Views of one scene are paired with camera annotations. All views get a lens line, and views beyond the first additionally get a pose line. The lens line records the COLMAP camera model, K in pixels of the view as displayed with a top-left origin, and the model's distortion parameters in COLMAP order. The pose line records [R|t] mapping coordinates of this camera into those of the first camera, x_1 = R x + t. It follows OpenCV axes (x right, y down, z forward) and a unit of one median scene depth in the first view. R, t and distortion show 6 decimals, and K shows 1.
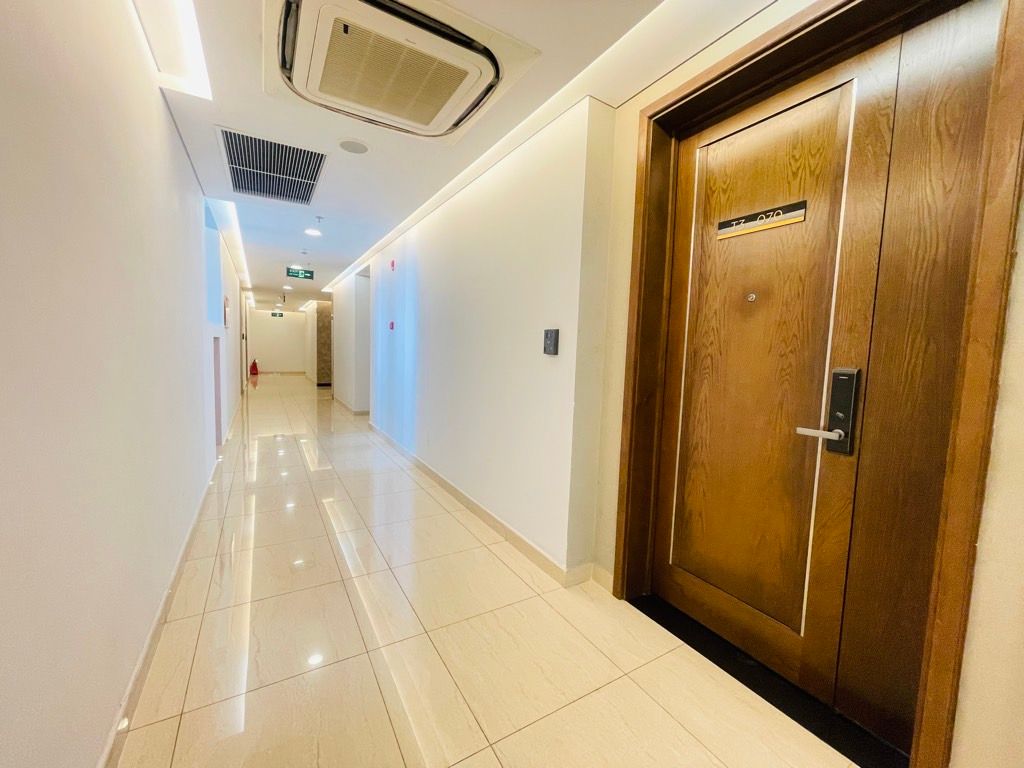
lens RADIAL K [[414.2, 0, 509.2], [0, 414.2, 383.6], [0, 0, 1]] dist [-0.000439, 0.000748]
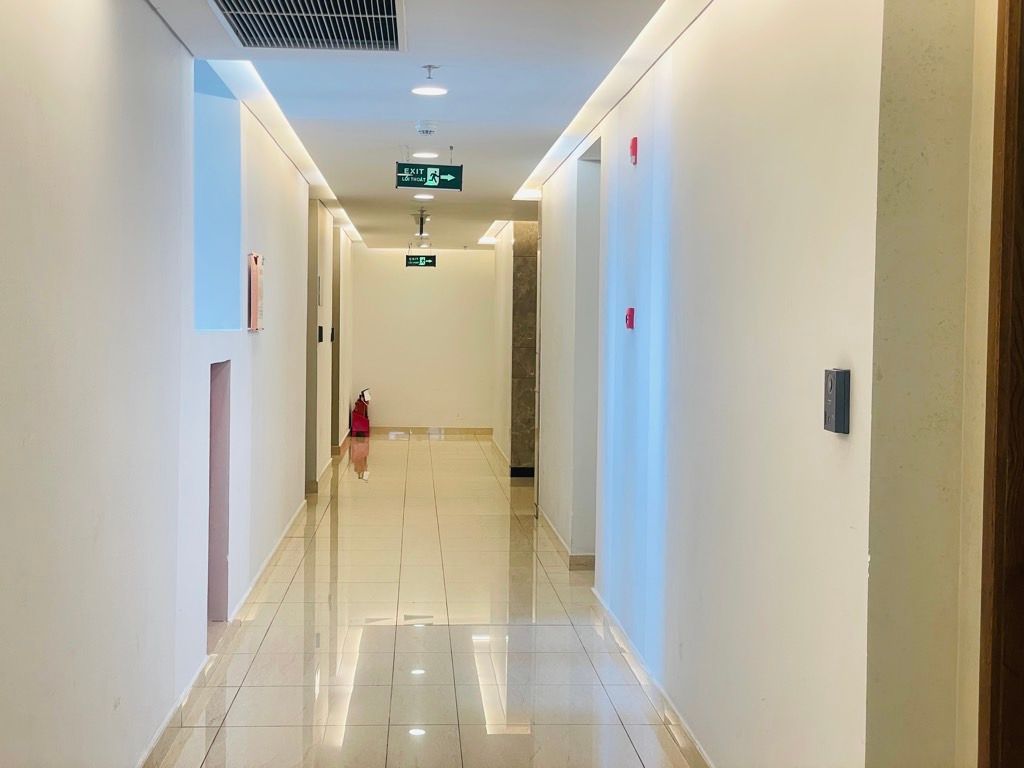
lens RADIAL K [[1544.0, 0, 513.5], [0, 1544.0, 385.2], [0, 0, 1]] dist [0.278401, 0.000000]
pose [[0.888987, 0.000160, -0.457932, 0.127821], [-0.024815, 0.998547, -0.047825, -0.008263], [0.457259, 0.053879, 0.887700, -0.122320]]
